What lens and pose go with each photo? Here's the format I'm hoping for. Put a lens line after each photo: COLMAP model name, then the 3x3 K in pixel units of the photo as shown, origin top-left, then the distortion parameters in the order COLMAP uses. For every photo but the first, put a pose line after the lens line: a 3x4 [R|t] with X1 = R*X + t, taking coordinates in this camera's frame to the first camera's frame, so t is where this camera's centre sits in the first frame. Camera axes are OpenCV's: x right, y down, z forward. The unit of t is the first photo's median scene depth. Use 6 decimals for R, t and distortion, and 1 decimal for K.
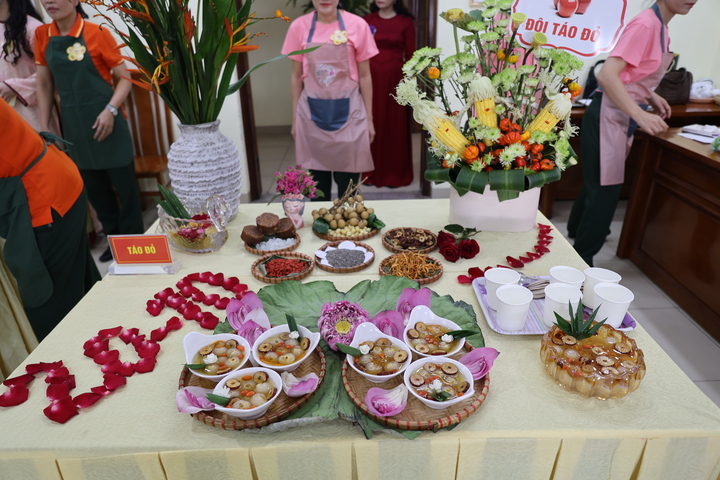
lens RADIAL K [[505.7, 0, 360.1], [0, 505.7, 224.0], [0, 0, 1]] dist [-0.008861, -0.002852]
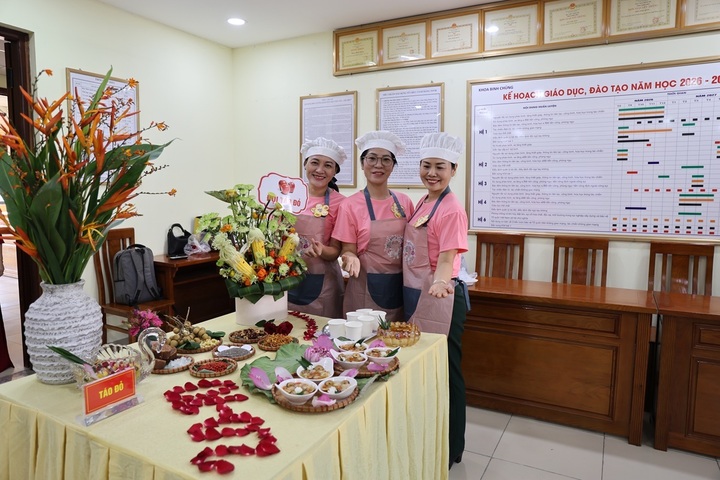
lens RADIAL K [[505.7, 0, 360.1], [0, 505.7, 224.0], [0, 0, 1]] dist [-0.008861, -0.002852]
pose [[0.440095, -0.020919, 0.897708, -1.078883], [0.341810, 0.928369, -0.145937, 0.056373], [-0.830351, 0.371071, 0.415721, -0.001829]]
